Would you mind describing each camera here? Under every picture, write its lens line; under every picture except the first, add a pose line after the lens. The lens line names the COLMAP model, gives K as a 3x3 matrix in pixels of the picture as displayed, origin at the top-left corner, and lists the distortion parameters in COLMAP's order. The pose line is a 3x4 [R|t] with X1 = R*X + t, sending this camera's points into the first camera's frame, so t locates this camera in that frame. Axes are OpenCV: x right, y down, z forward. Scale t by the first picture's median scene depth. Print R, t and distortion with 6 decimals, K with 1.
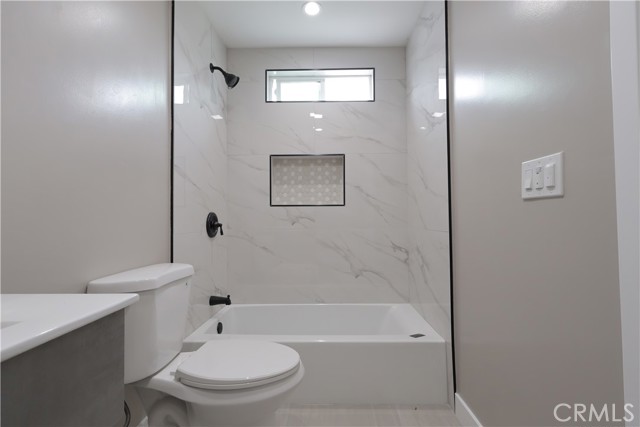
lens RADIAL K [[298.2, 0, 318.5], [0, 298.2, 212.5], [0, 0, 1]] dist [-0.000020, 0.000971]
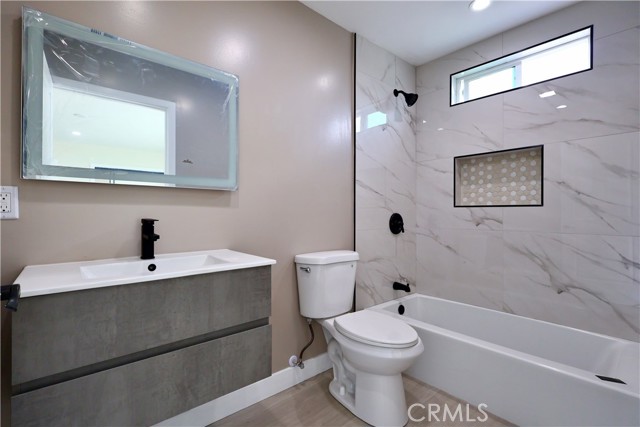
lens RADIAL K [[298.2, 0, 318.5], [0, 298.2, 212.5], [0, 0, 1]] dist [-0.000020, 0.000971]
pose [[0.673956, 0.007573, -0.738733, 0.283560], [0.006578, 0.999846, 0.016250, -0.021985], [0.738742, -0.015812, 0.673803, -0.041167]]
